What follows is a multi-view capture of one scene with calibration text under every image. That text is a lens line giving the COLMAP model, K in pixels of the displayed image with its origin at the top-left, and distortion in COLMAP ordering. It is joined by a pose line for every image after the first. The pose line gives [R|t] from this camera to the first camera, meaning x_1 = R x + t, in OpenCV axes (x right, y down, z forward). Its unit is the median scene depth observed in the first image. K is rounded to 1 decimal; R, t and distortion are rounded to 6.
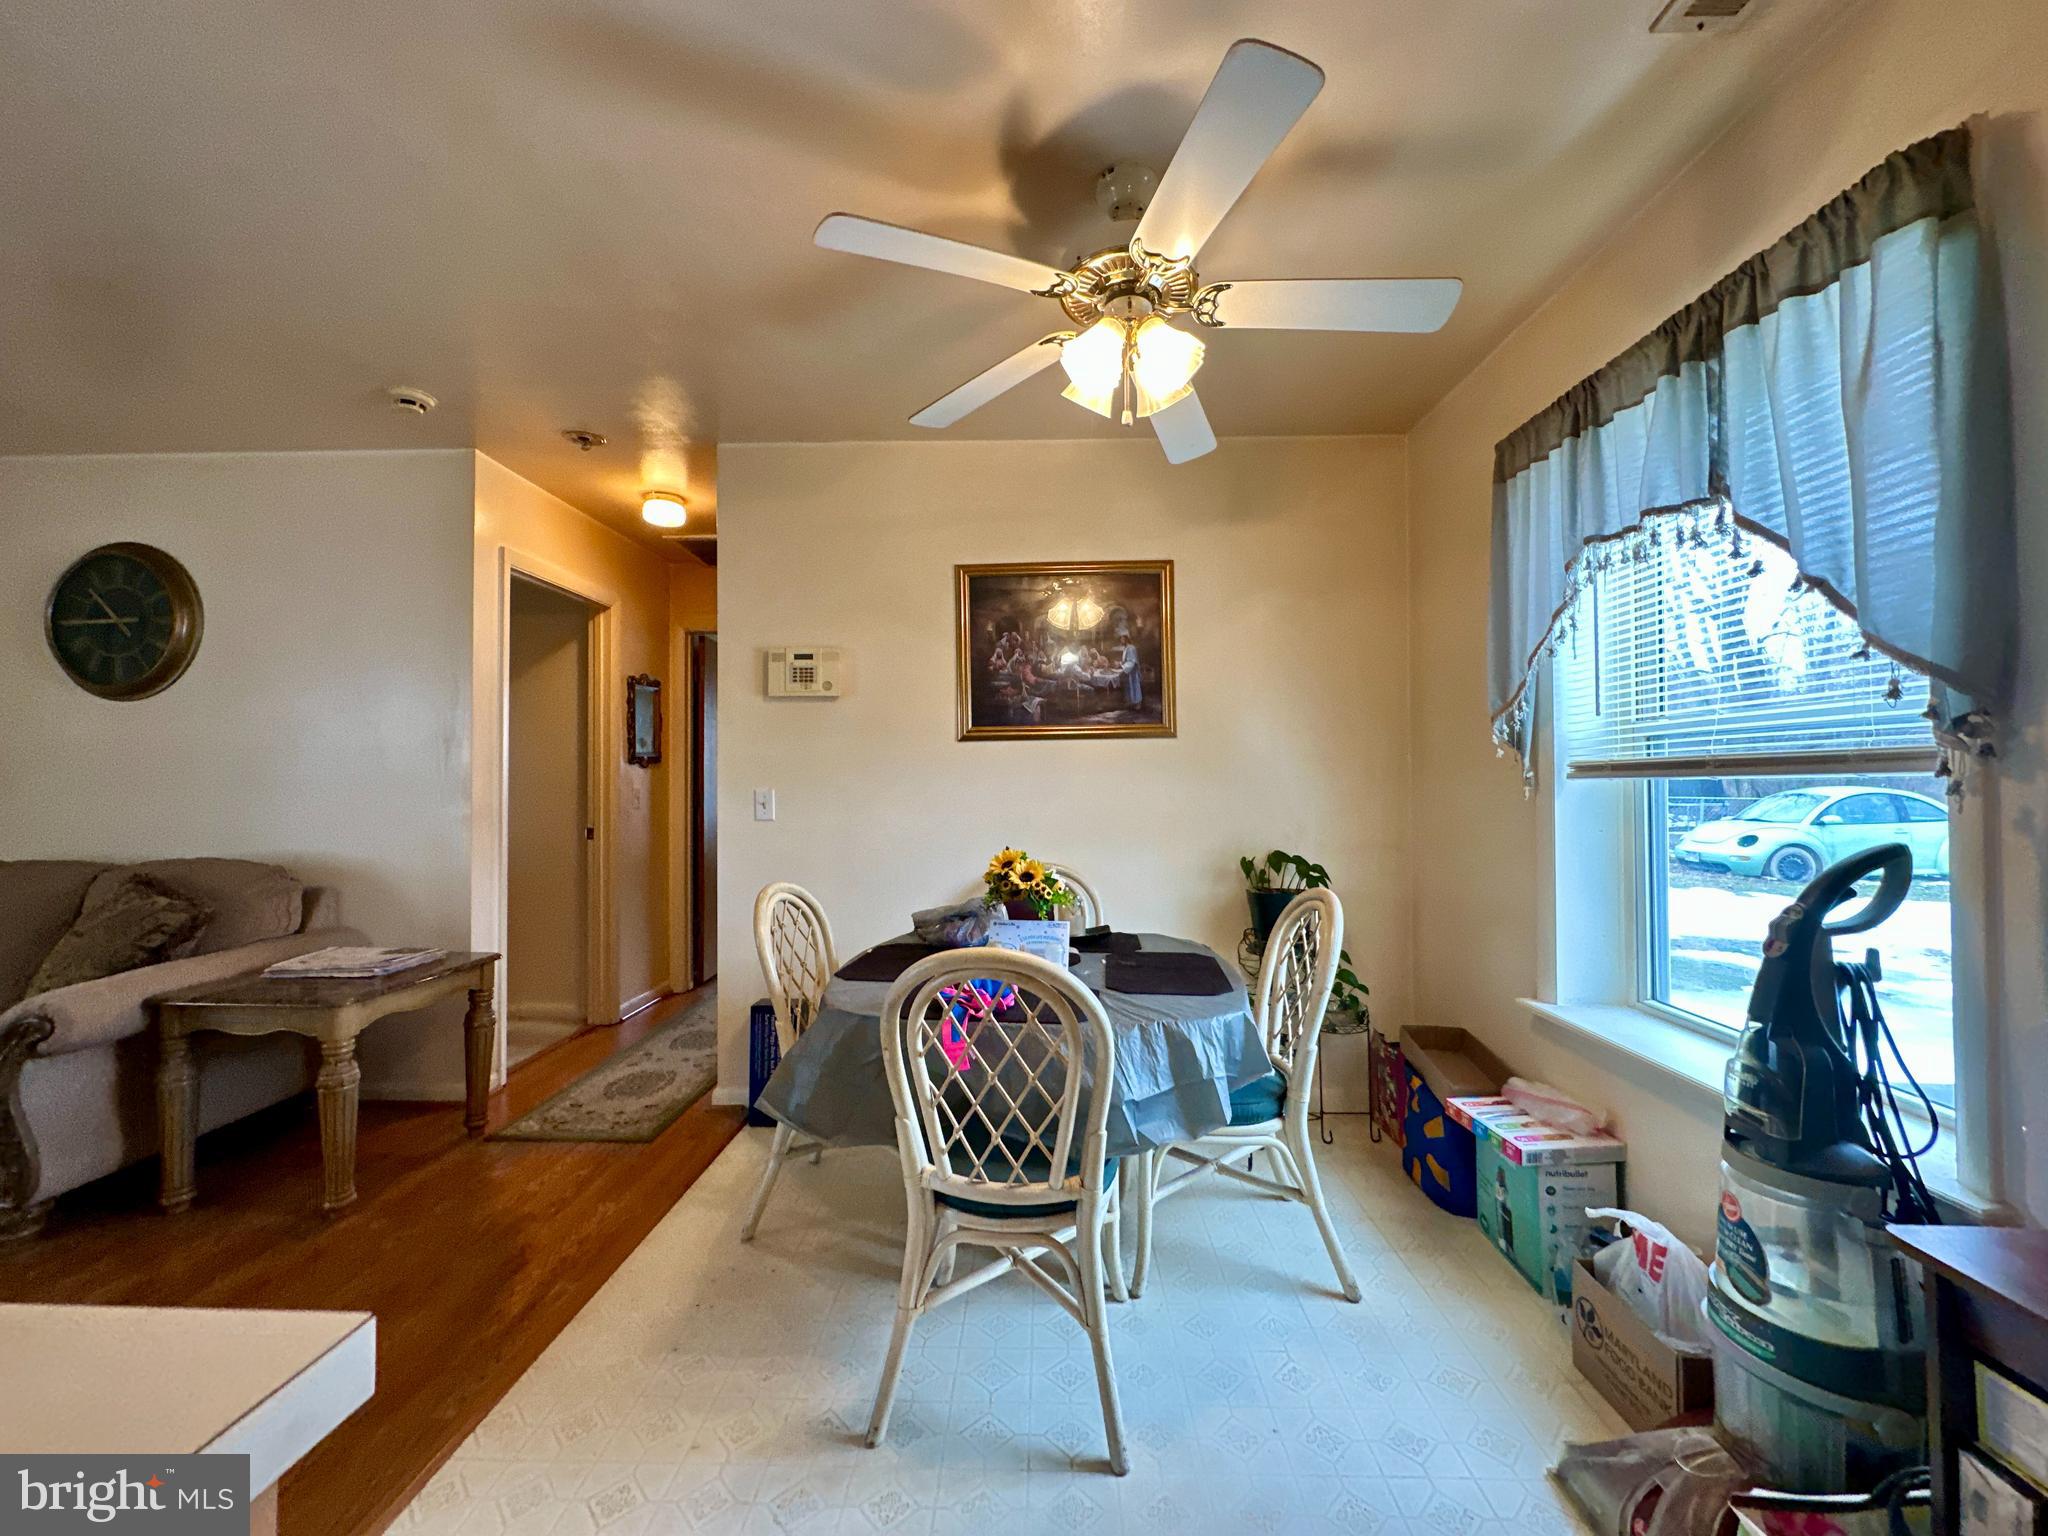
lens RADIAL K [[863.6, 0, 1024.0], [0, 863.6, 768.0], [0, 0, 1]] dist [-0.000179, -0.000067]
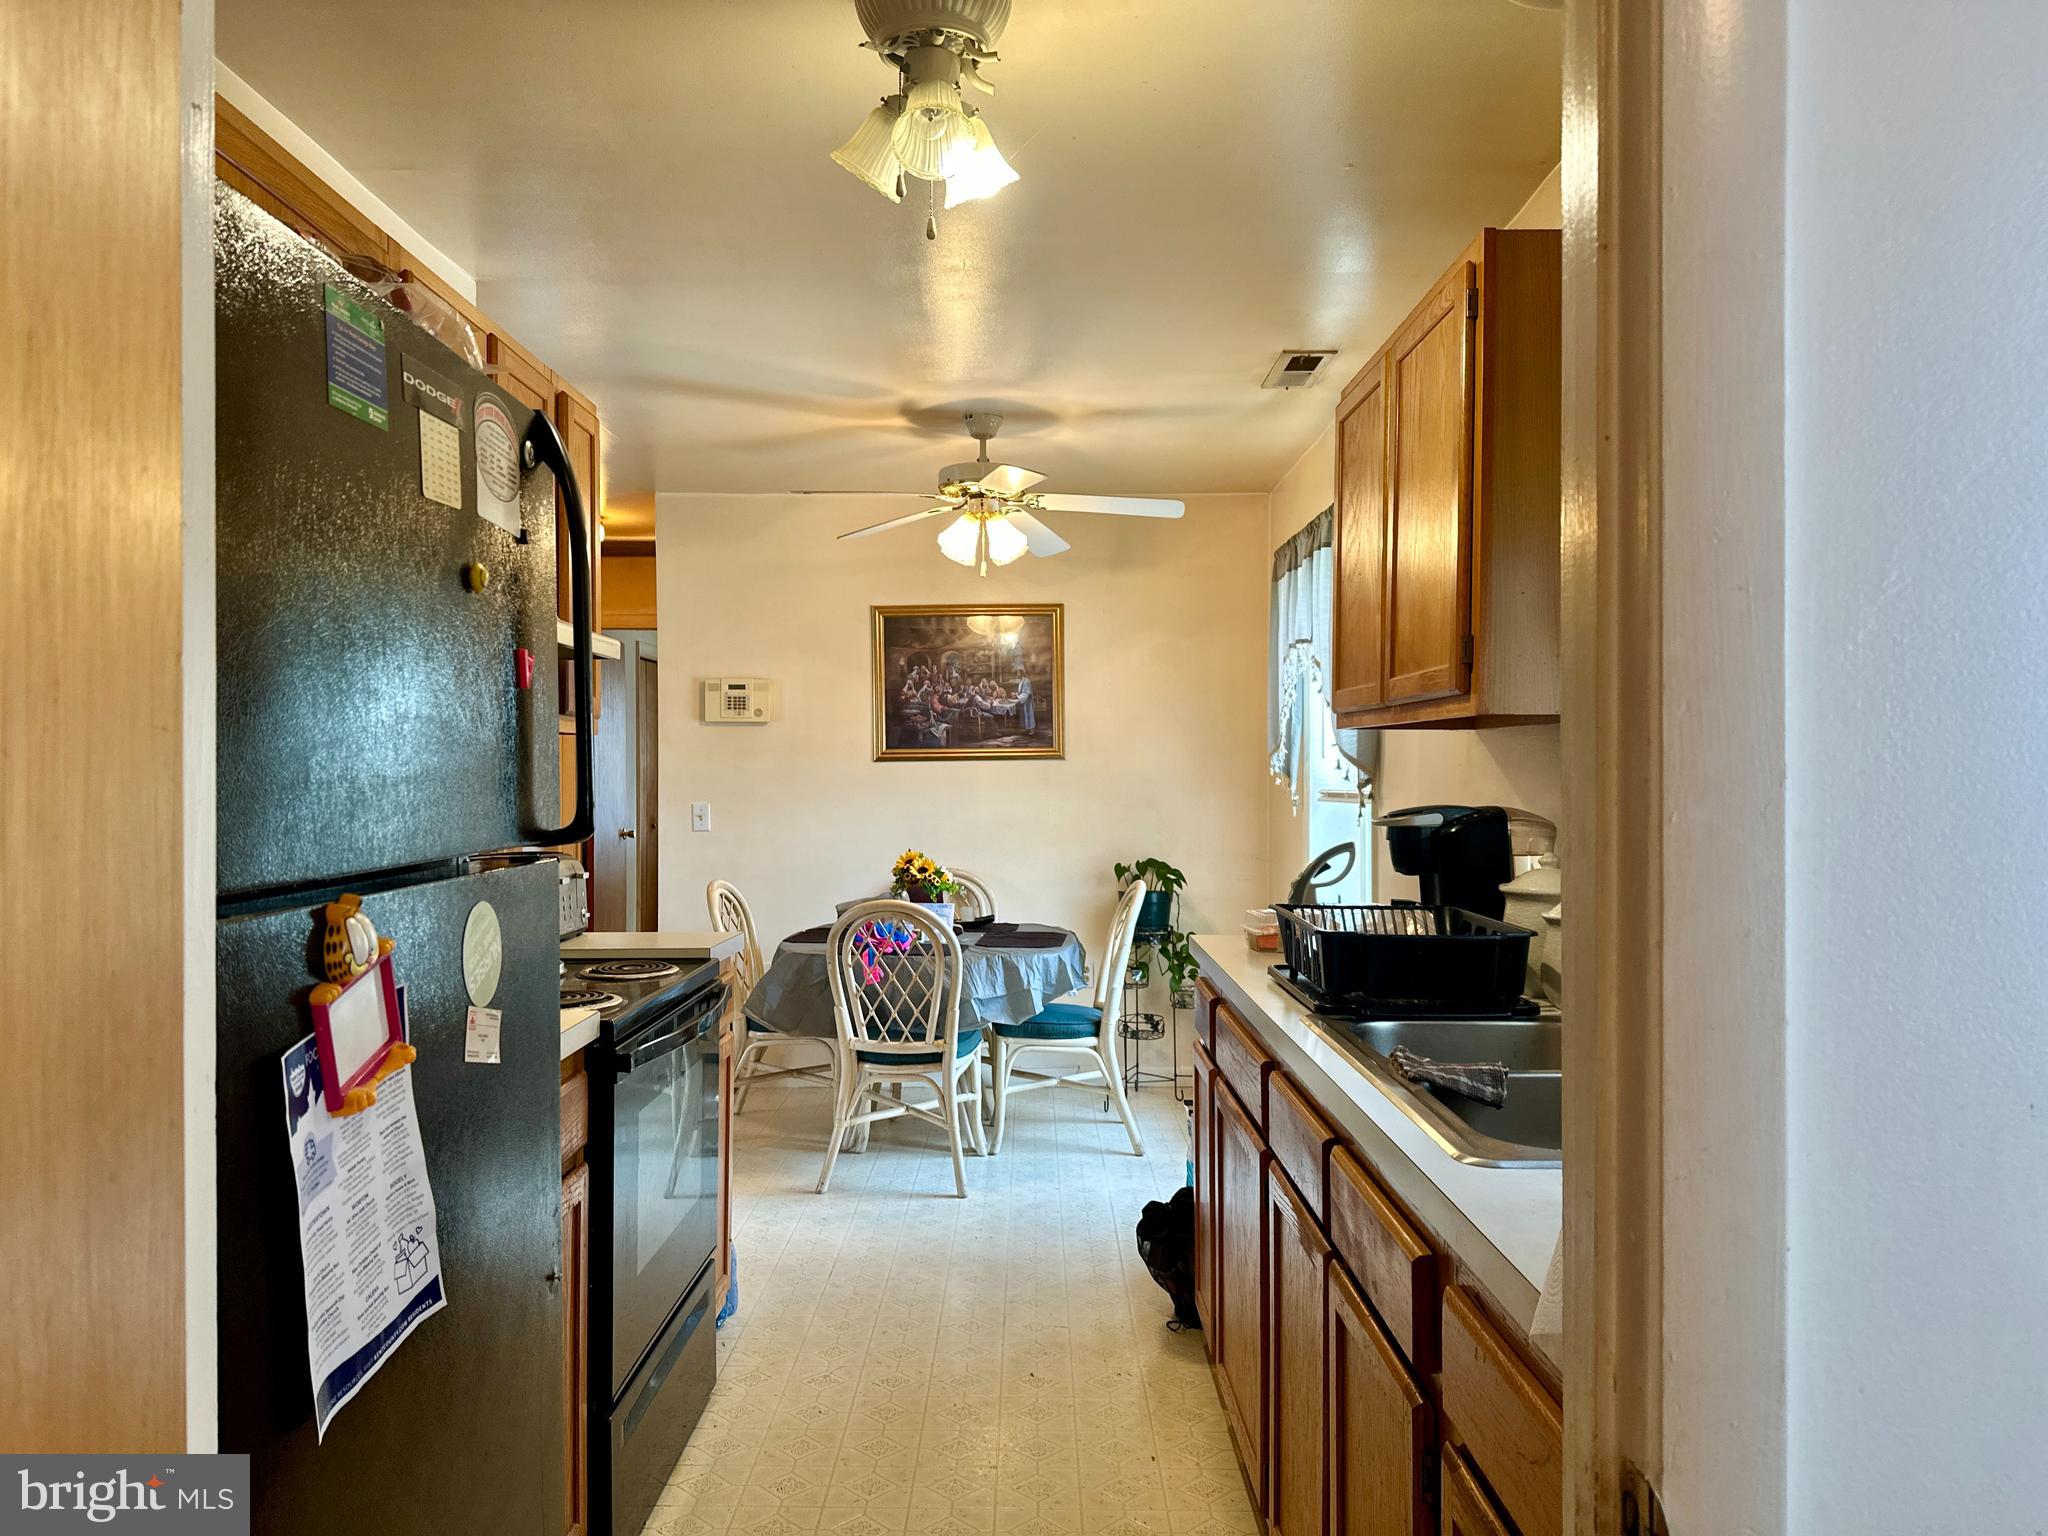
lens RADIAL K [[1462.4, 0, 1024.0], [0, 1462.4, 768.0], [0, 0, 1]] dist [0.140940, 0.000155]
pose [[0.999668, 0.004496, 0.025354, 0.102519], [-0.004796, 0.999919, 0.011808, -0.065485], [-0.025298, -0.011925, 0.999609, -1.315993]]
